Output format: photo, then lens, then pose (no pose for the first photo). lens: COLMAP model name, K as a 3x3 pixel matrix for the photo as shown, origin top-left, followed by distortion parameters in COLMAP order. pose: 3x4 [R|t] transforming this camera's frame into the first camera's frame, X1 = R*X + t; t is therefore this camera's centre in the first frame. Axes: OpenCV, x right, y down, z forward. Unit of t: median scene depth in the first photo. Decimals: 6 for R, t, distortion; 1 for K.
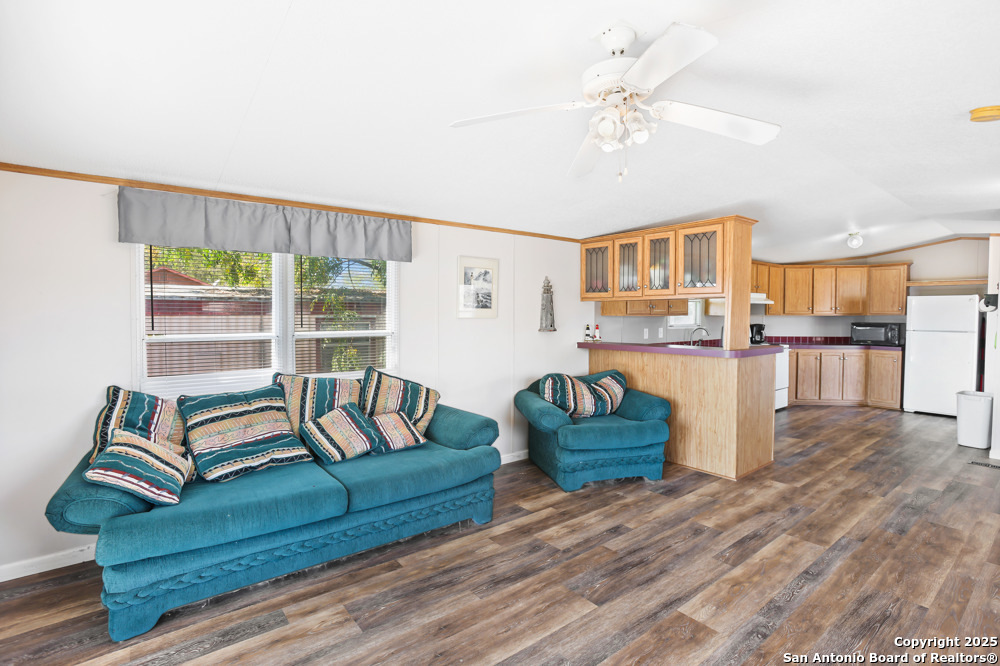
lens RADIAL K [[488.1, 0, 498.1], [0, 488.1, 330.1], [0, 0, 1]] dist [-0.054757, 0.014231]
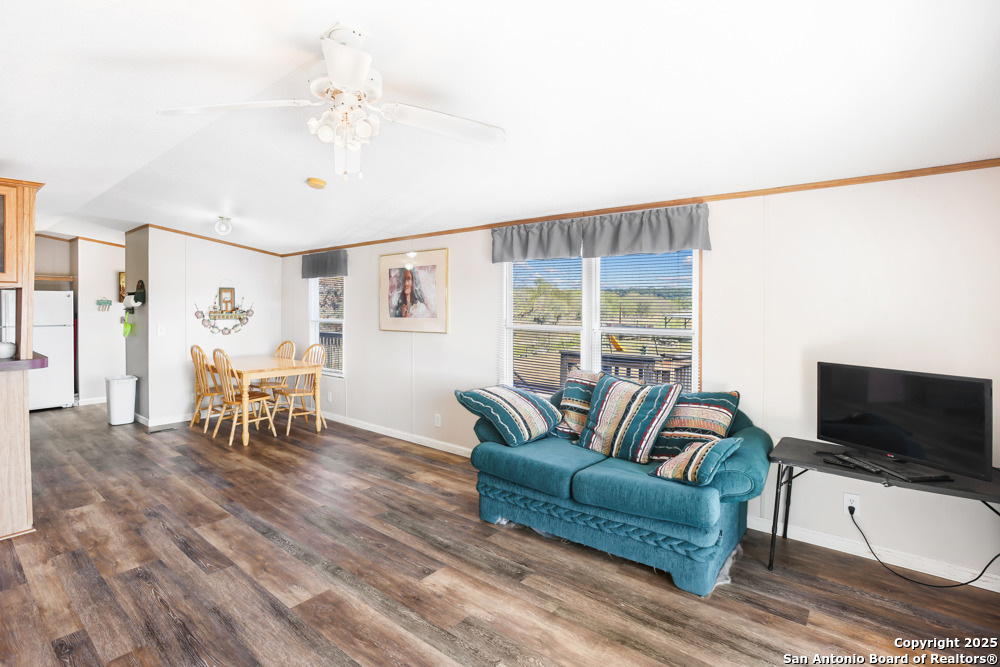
lens RADIAL K [[488.1, 0, 498.9], [0, 488.1, 318.2], [0, 0, 1]] dist [-0.054757, 0.014231]
pose [[-0.249897, -0.022839, 0.968003, -0.527140], [0.039999, 0.998625, 0.033888, -0.017800], [-0.967446, 0.047187, -0.248640, 0.639155]]
